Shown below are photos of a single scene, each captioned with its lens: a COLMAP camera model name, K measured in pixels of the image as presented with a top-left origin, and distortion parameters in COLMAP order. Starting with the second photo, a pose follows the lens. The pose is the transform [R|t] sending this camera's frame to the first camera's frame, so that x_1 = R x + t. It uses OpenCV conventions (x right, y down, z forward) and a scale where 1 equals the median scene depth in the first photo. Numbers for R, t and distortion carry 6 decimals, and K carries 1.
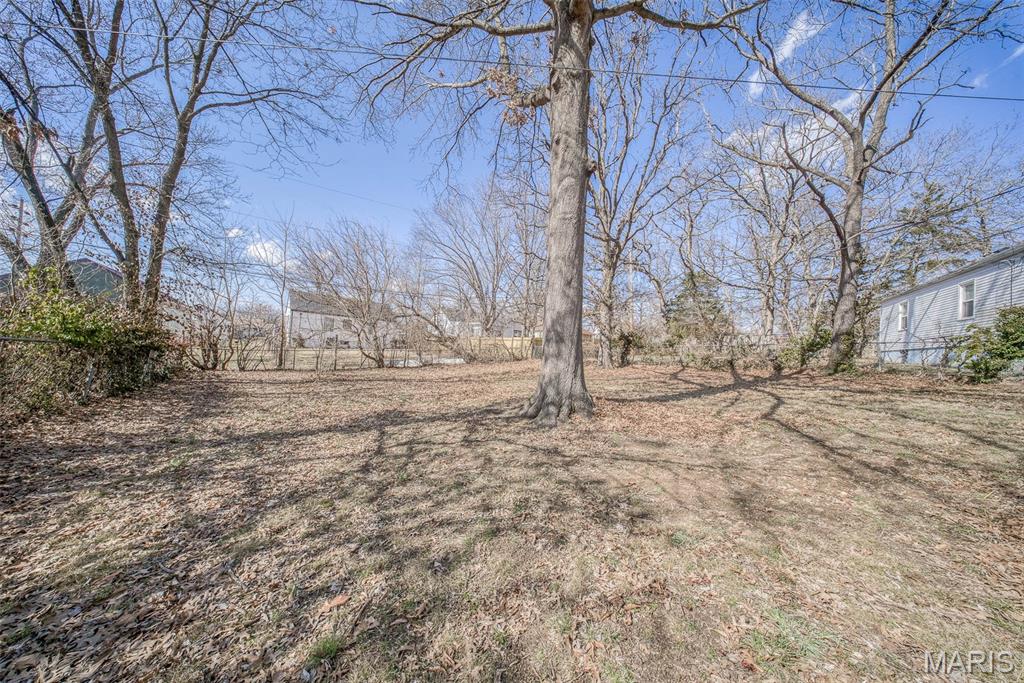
lens RADIAL K [[301.2, 0, 512.0], [0, 301.2, 341.5], [0, 0, 1]] dist [-0.003862, -0.000097]
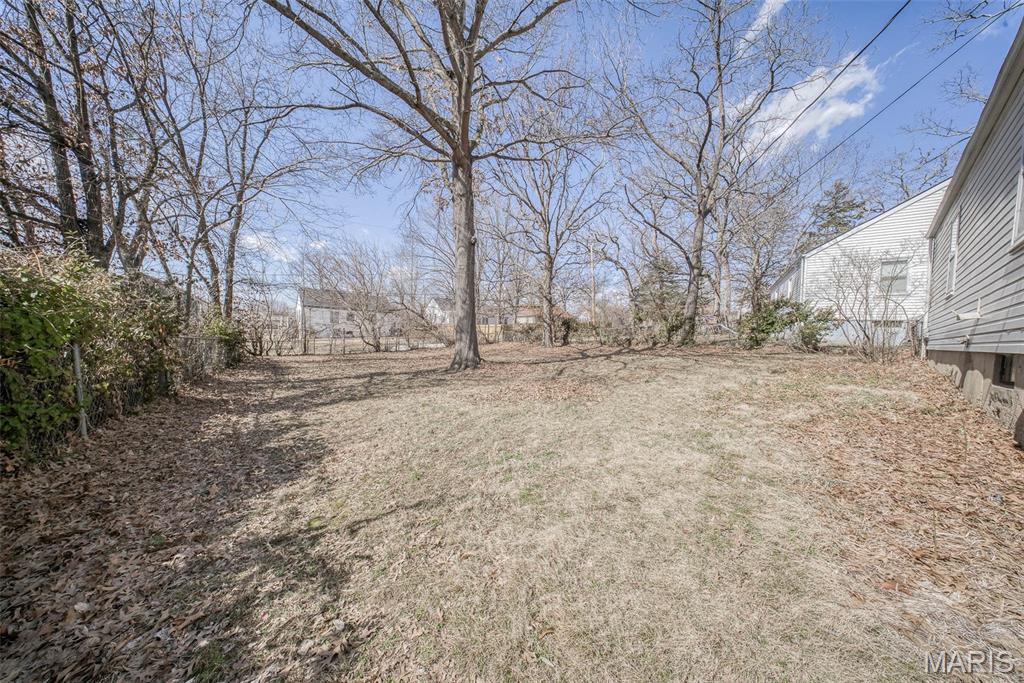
lens RADIAL K [[301.2, 0, 512.0], [0, 301.2, 341.5], [0, 0, 1]] dist [-0.003862, -0.000097]
pose [[0.999554, -0.028064, -0.010244, 0.212138], [0.028564, 0.998215, 0.052447, -0.013414], [0.008754, -0.052716, 0.998571, -0.396980]]
